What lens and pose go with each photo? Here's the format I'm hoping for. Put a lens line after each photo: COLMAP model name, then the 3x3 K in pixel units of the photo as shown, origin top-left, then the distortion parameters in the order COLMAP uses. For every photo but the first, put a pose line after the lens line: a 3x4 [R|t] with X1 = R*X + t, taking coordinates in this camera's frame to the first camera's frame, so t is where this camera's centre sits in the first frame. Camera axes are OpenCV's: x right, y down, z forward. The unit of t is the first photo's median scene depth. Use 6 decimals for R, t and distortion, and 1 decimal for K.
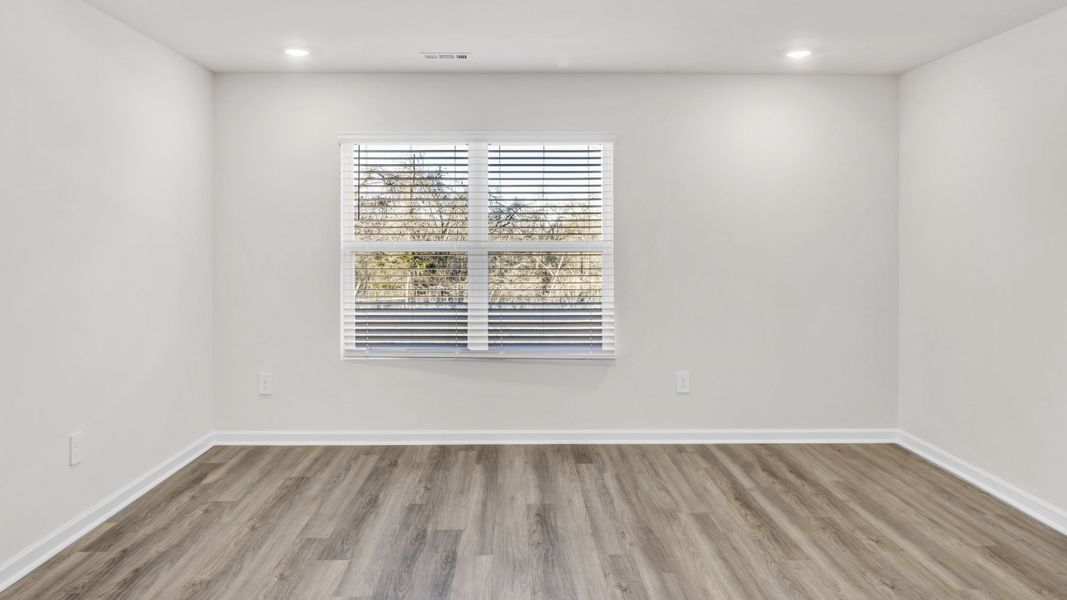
lens RADIAL K [[696.6, 0, 524.6], [0, 696.6, 270.3], [0, 0, 1]] dist [-0.034634, -0.003990]
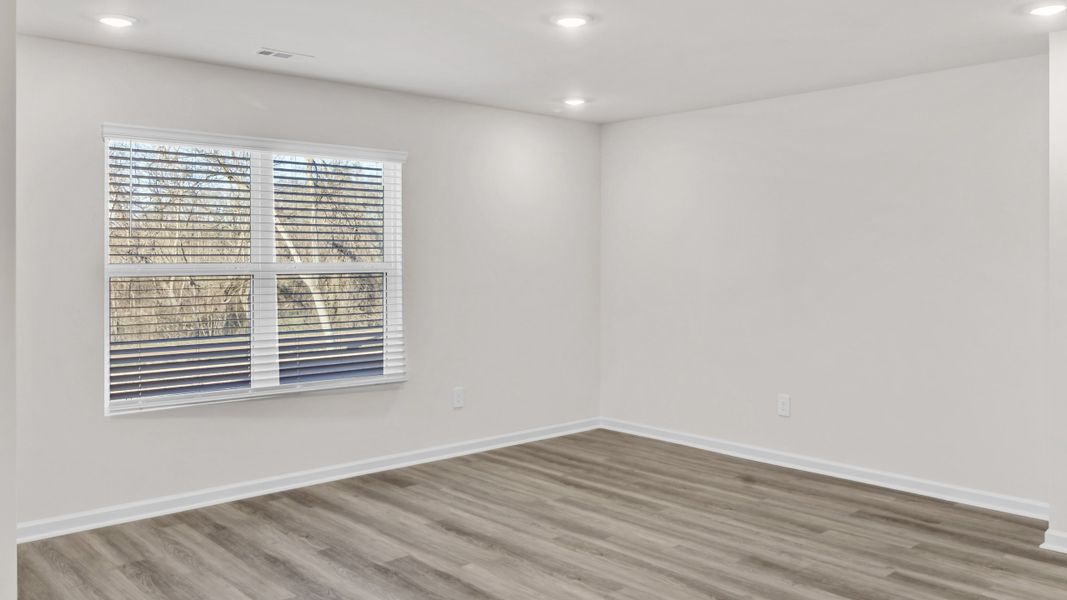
lens RADIAL K [[831.4, 0, 530.7], [0, 831.4, 302.4], [0, 0, 1]] dist [-0.010722, 0.002449]
pose [[0.740053, -0.035352, 0.671619, -0.525270], [0.031696, 0.999341, 0.017676, 0.000005], [-0.671802, 0.008207, 0.740686, -0.000253]]
